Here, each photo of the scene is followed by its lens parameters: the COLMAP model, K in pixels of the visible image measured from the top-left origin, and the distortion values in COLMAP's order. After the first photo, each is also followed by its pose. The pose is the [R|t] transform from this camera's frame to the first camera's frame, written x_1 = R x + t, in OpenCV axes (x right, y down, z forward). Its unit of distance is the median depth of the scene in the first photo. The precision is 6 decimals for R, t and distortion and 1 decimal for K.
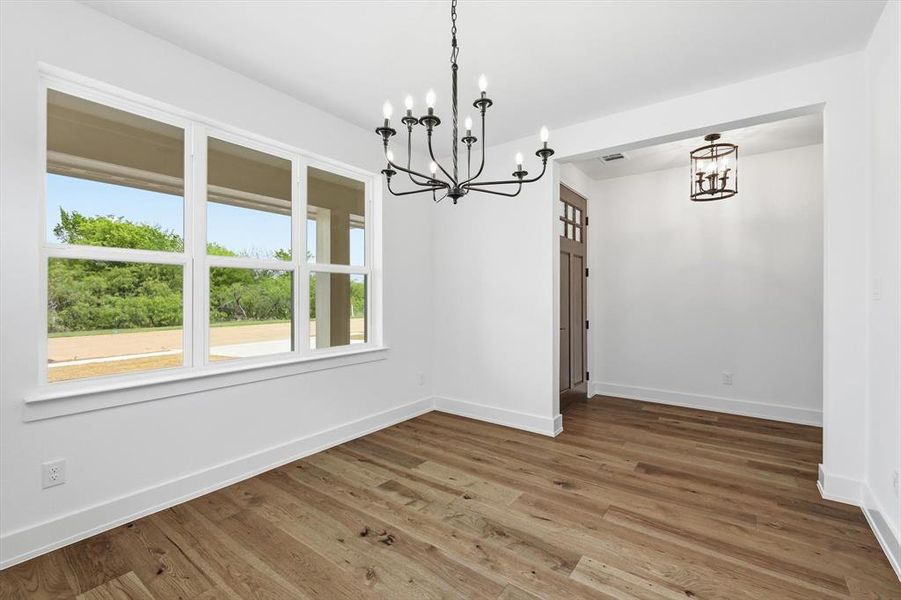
lens RADIAL K [[392.9, 0, 451.5], [0, 392.9, 296.2], [0, 0, 1]] dist [0.004434, 0.000621]
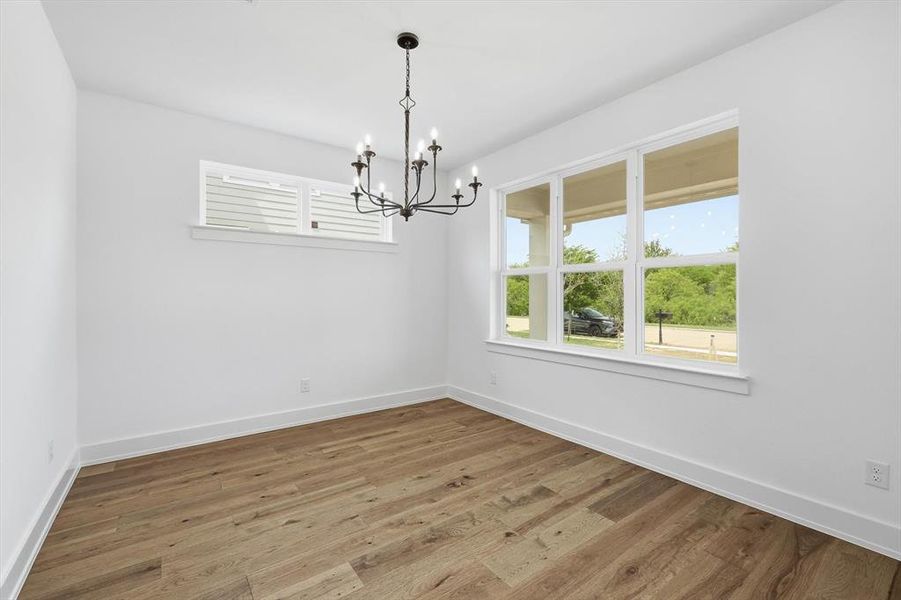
lens RADIAL K [[392.9, 0, 452.0], [0, 392.9, 297.4], [0, 0, 1]] dist [0.004434, 0.000621]
pose [[-0.292345, 0.005736, -0.956296, 0.811055], [-0.001699, 0.999977, 0.006517, 0.000000], [0.956311, 0.003530, -0.292329, 1.044331]]
